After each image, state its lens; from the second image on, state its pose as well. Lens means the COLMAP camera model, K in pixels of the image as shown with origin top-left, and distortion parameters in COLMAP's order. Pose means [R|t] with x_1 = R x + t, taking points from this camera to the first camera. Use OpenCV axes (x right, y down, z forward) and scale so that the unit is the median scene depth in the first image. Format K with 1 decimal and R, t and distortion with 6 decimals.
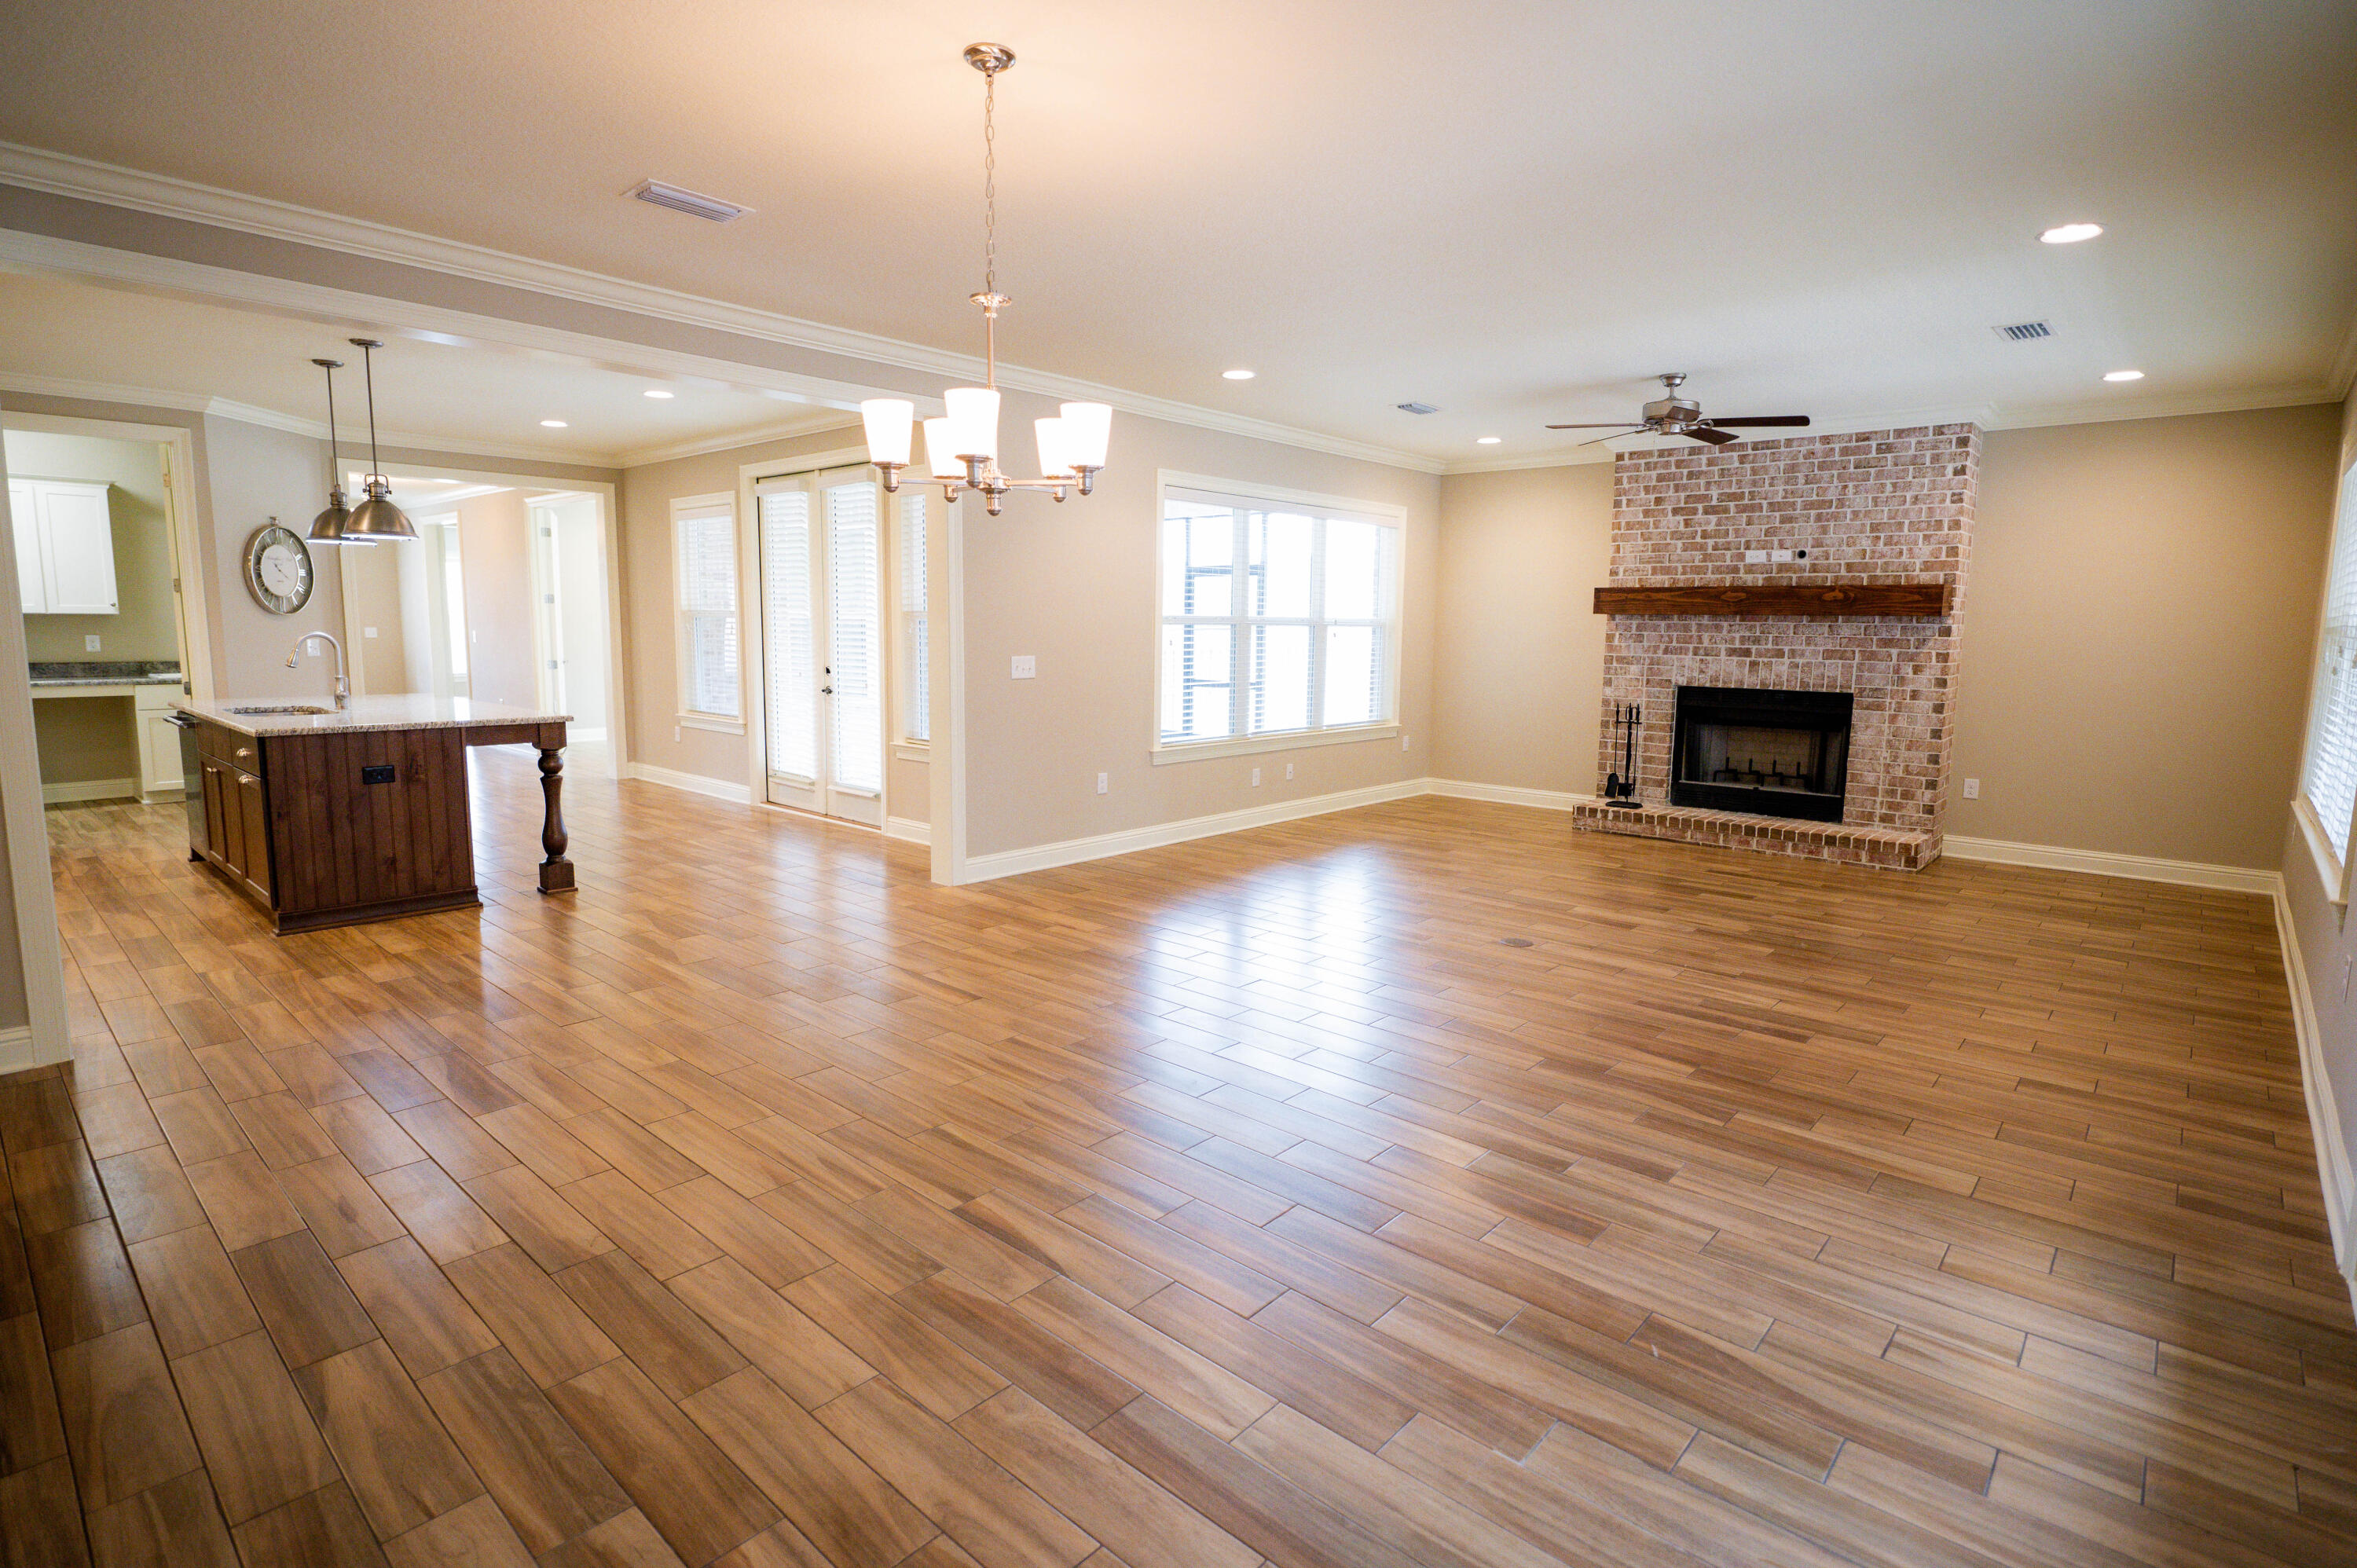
lens RADIAL K [[1157.2, 0, 1176.8], [0, 1157.2, 774.3], [0, 0, 1]] dist [-0.006118, -0.000817]
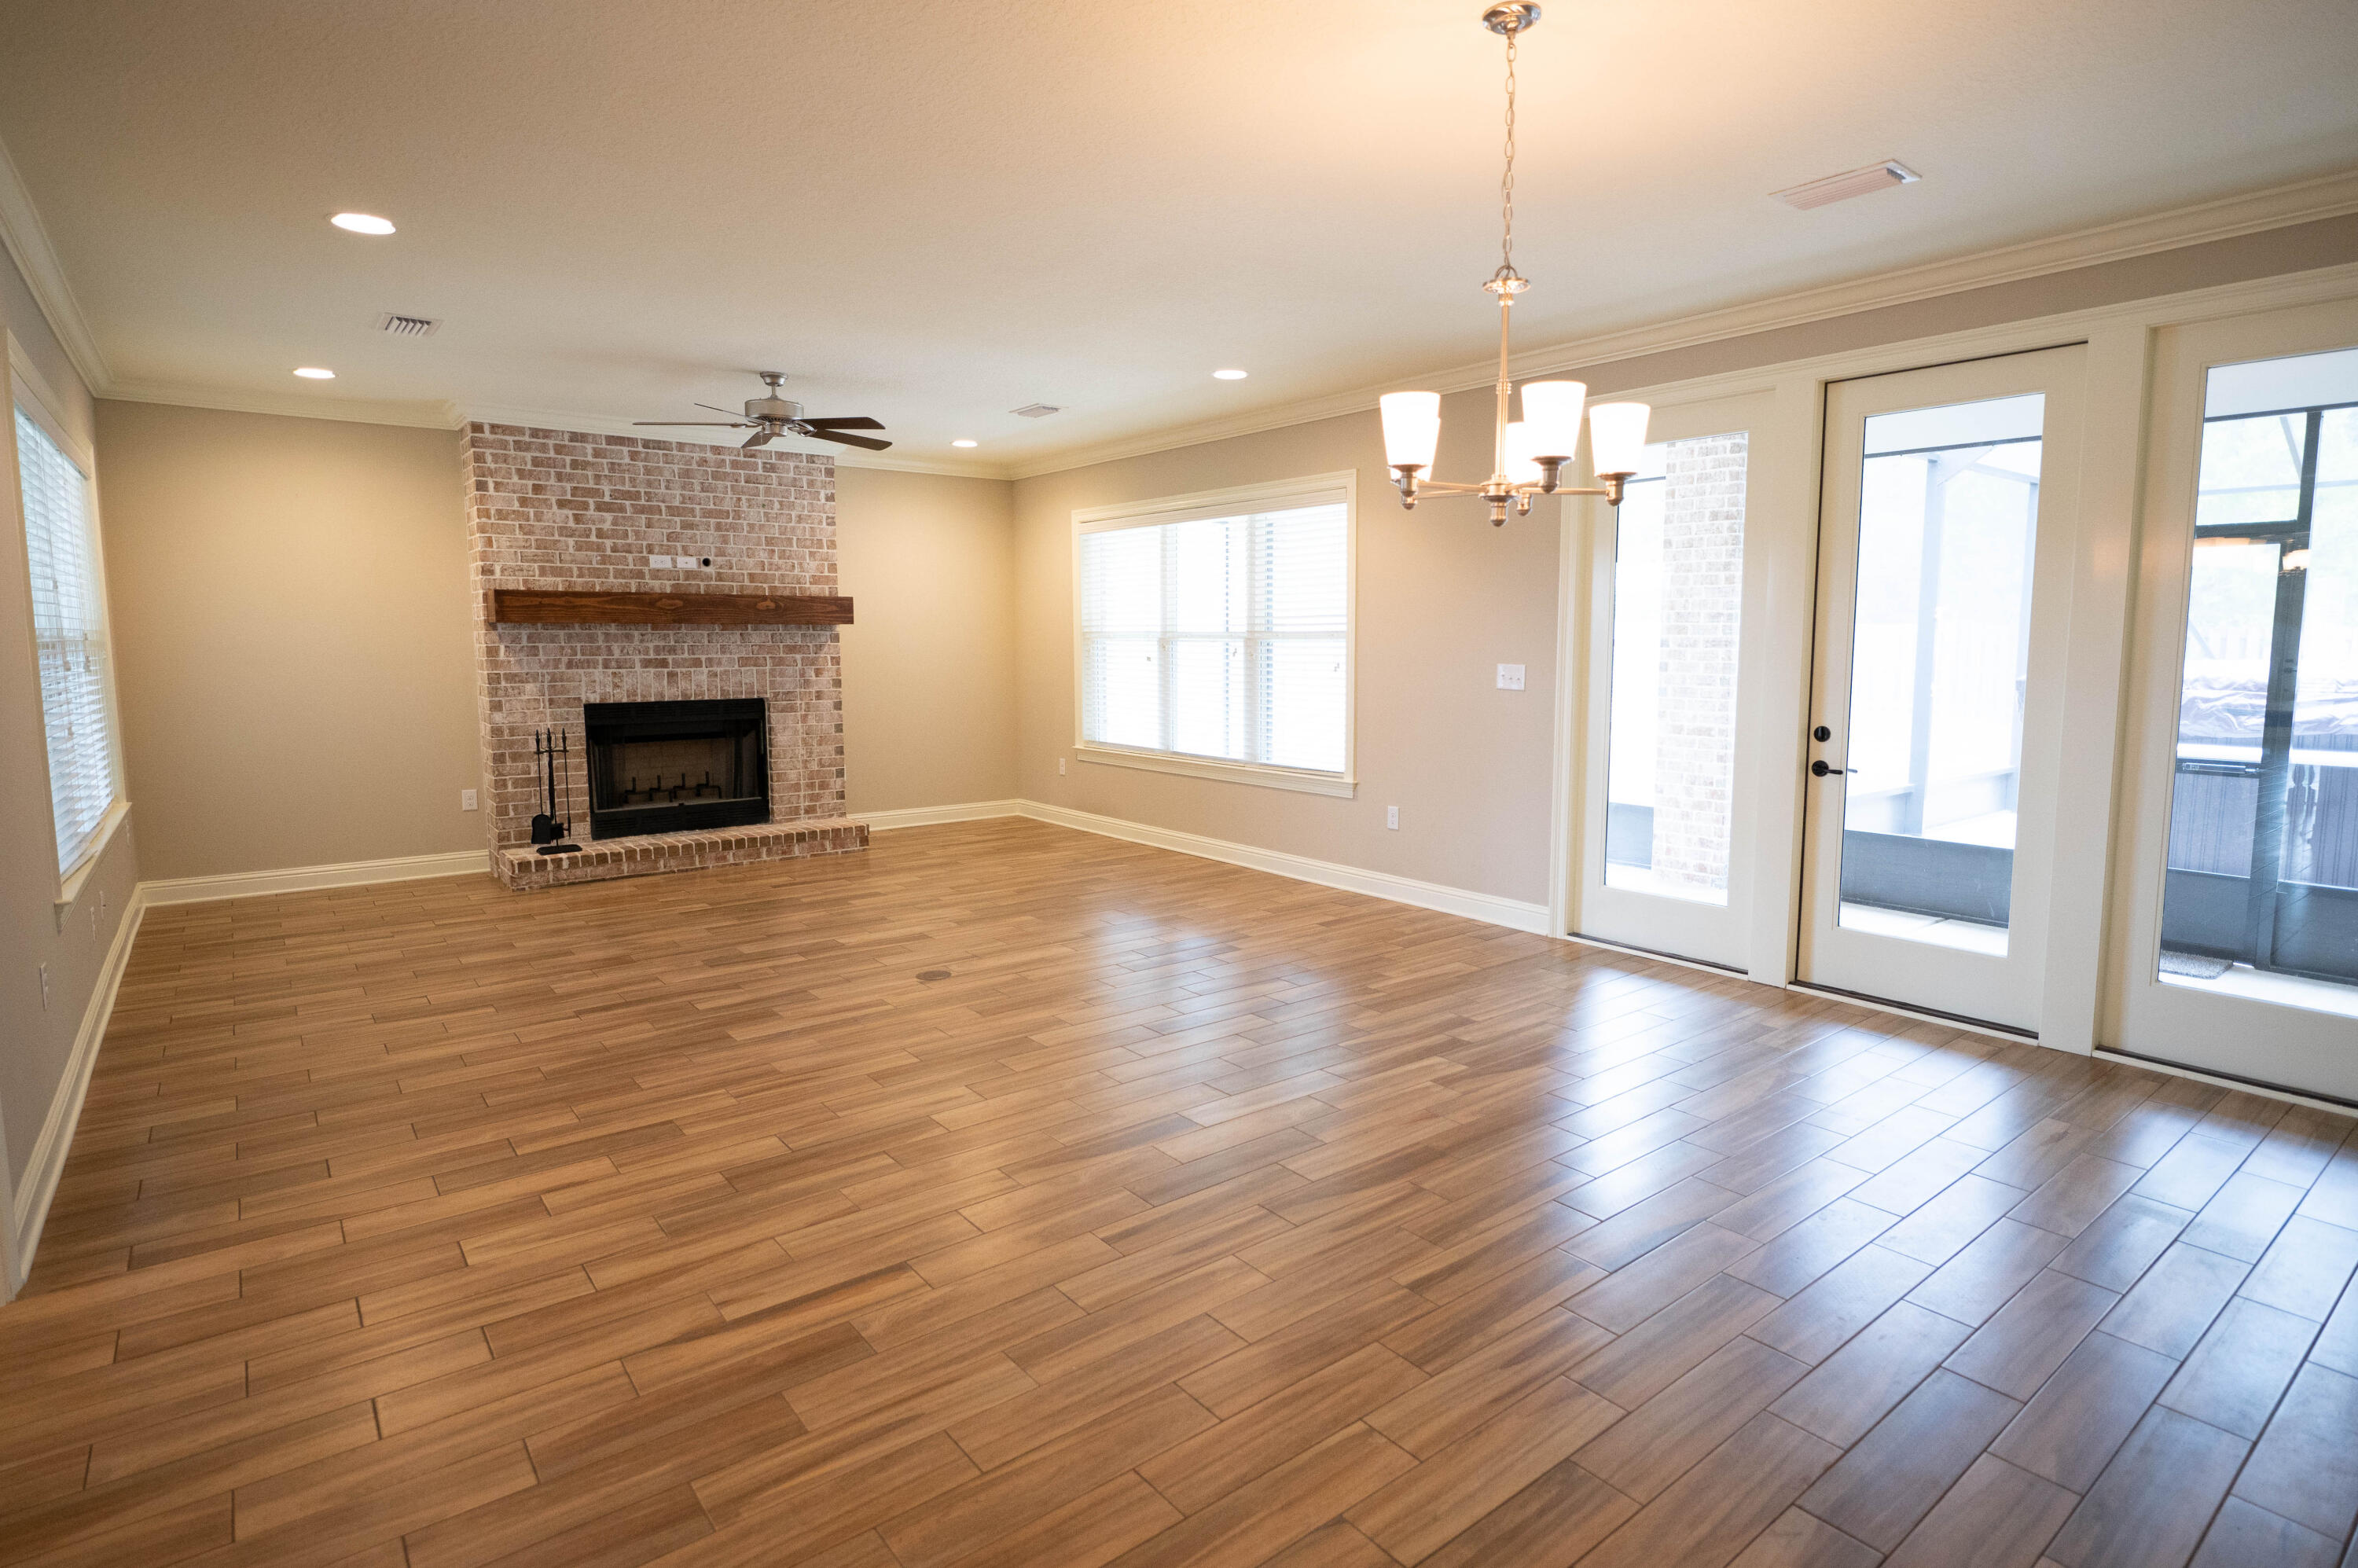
lens RADIAL K [[1215.5, 0, 1223.2], [0, 1215.5, 768.7], [0, 0, 1]] dist [-0.004092, -0.000095]
pose [[0.151386, -0.118983, 0.981288, -0.448256], [0.130865, 0.986403, 0.099414, -0.063198], [-0.979774, 0.113366, 0.164898, 0.426025]]
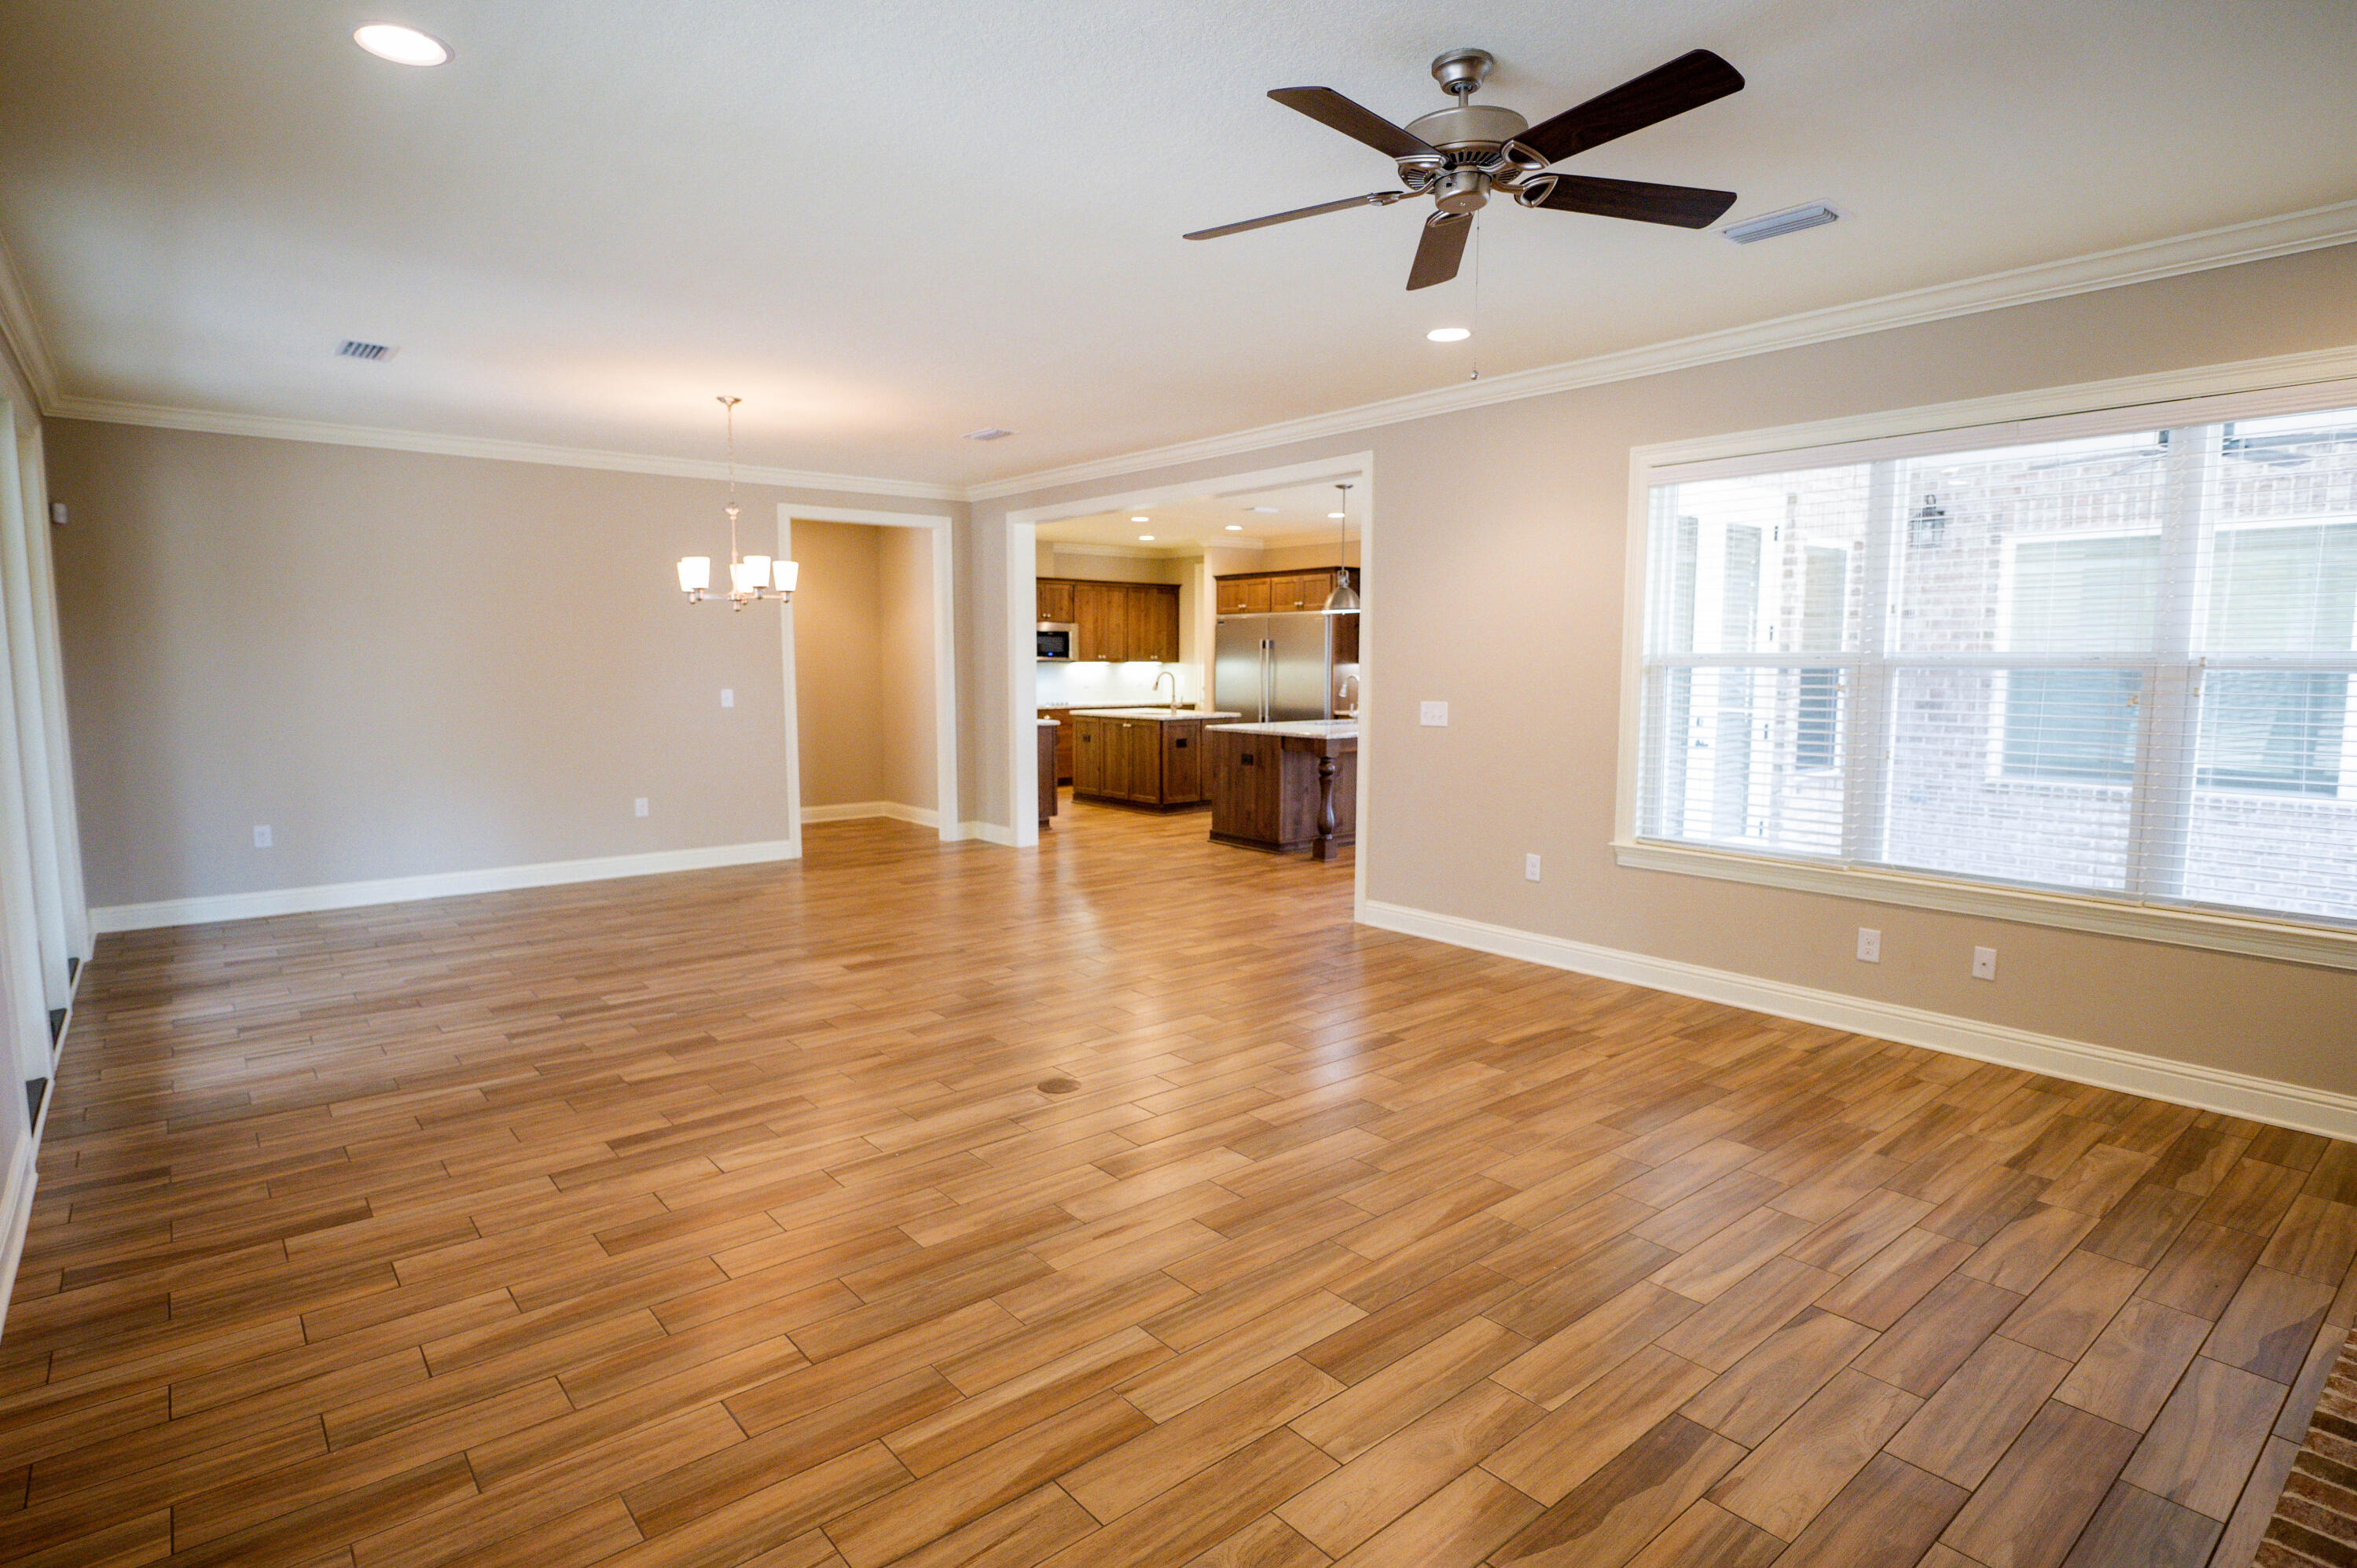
lens RADIAL K [[1215.5, 0, 1191.3], [0, 1215.5, 774.9], [0, 0, 1]] dist [-0.005893, -0.000126]
pose [[-0.134308, 0.082790, -0.987475, 0.754925], [-0.131037, 0.986269, 0.100511, -0.103498], [0.982238, 0.142895, -0.121615, 0.834634]]
